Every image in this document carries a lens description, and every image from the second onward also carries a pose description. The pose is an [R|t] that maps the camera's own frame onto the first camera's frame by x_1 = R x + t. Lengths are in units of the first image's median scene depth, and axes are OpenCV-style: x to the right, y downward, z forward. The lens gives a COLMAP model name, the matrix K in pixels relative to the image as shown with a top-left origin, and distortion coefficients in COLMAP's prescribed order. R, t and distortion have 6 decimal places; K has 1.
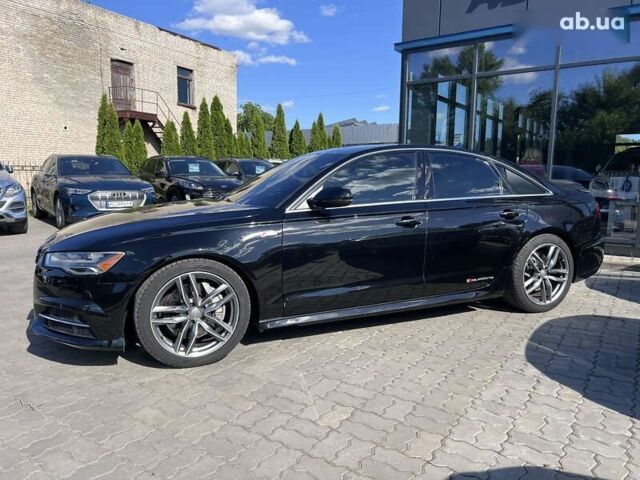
lens RADIAL K [[480.7, 0, 320.0], [0, 480.7, 240.0], [0, 0, 1]] dist [0.030407, -0.008058]
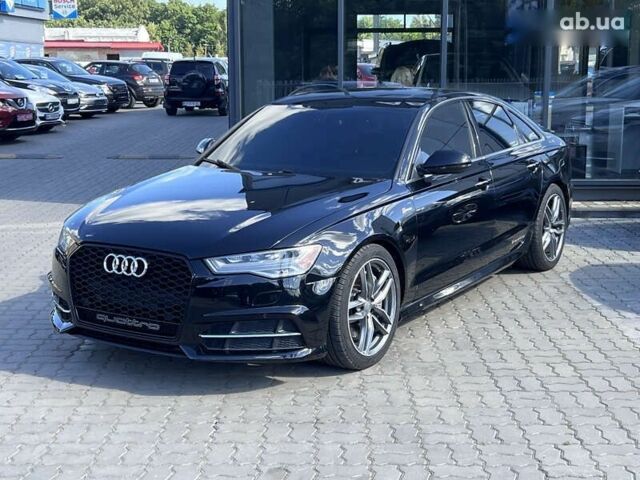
lens RADIAL K [[966.4, 0, 320.0], [0, 966.4, 240.0], [0, 0, 1]] dist [0.175699, -0.716617]
pose [[0.836734, -0.106323, 0.537189, -0.914643], [0.081559, 0.994225, 0.069745, -0.071786], [-0.541502, -0.014545, 0.840574, -0.316802]]
